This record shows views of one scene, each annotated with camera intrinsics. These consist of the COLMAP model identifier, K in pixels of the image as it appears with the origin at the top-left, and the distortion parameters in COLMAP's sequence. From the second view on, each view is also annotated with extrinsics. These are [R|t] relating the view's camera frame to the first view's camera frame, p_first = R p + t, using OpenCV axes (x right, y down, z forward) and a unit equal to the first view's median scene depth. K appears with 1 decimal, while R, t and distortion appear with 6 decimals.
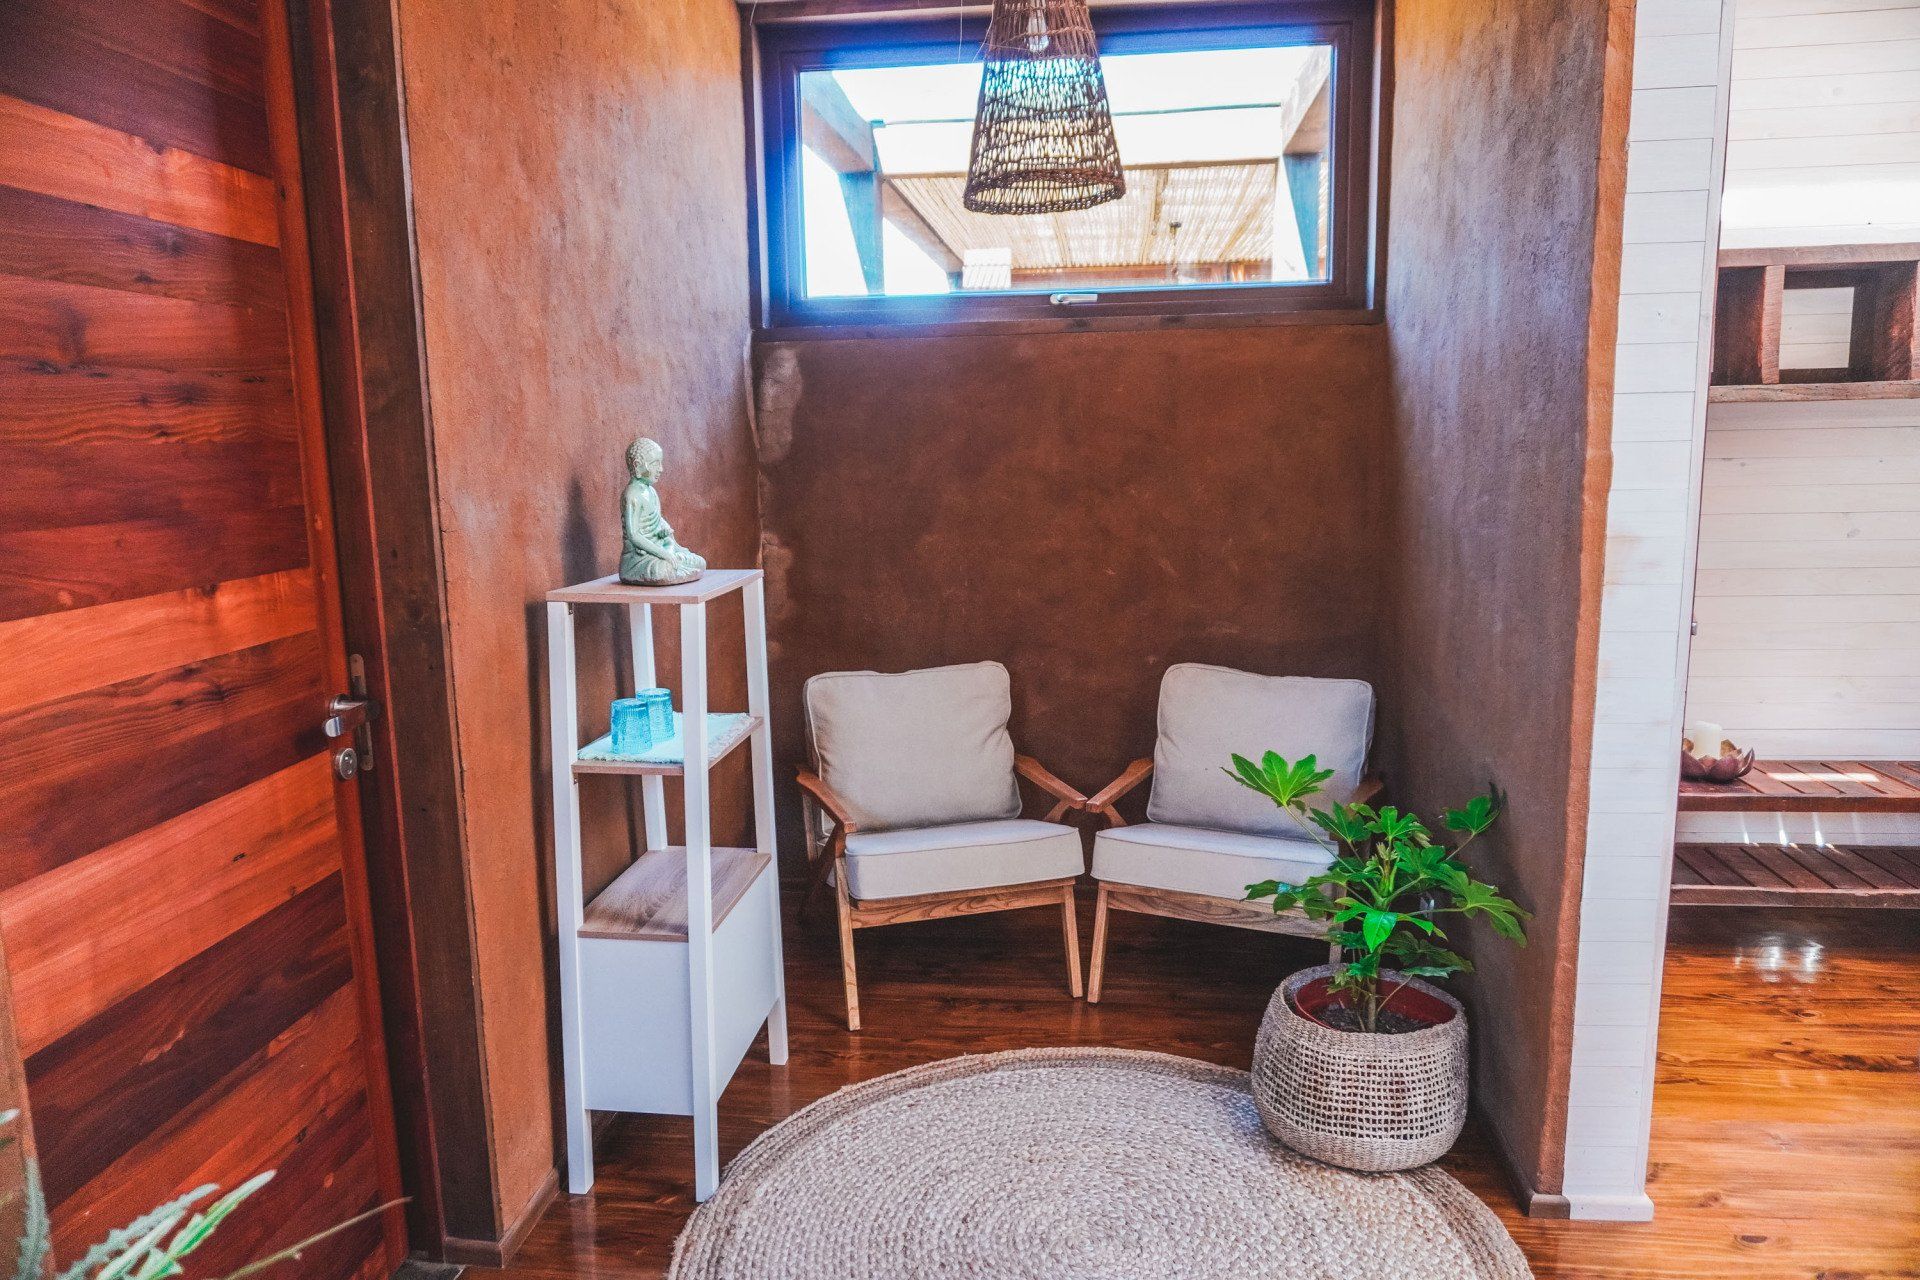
lens RADIAL K [[1344.8, 0, 960.8], [0, 1344.8, 645.1], [0, 0, 1]] dist [-0.039306, -0.001726]
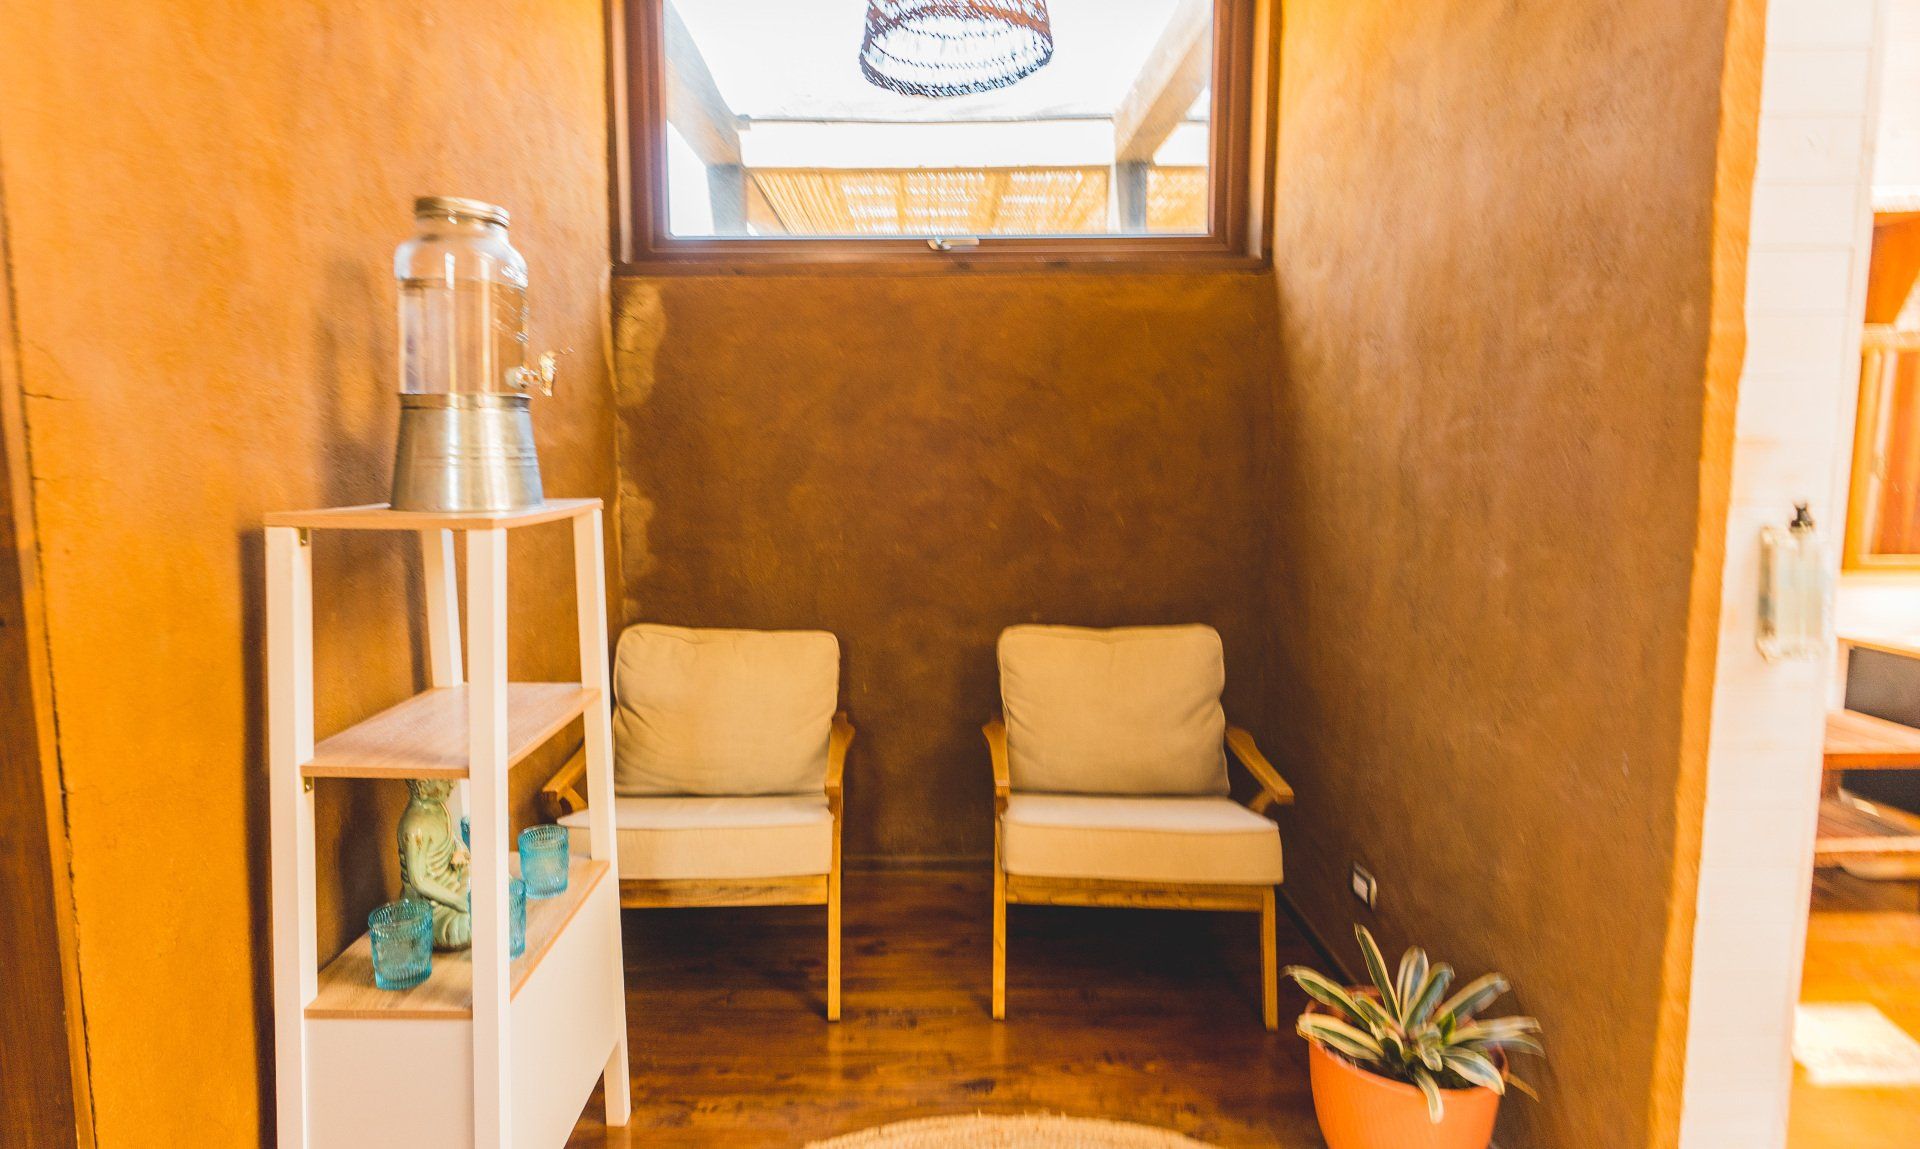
lens RADIAL K [[994.7, 0, 926.5], [0, 994.7, 550.4], [0, 0, 1]] dist [-0.006626, 0.000188]
pose [[0.991867, 0.002982, 0.127242, -0.029154], [0.005214, 0.997934, -0.064037, 0.010570], [-0.127170, 0.064180, 0.989802, 0.346703]]
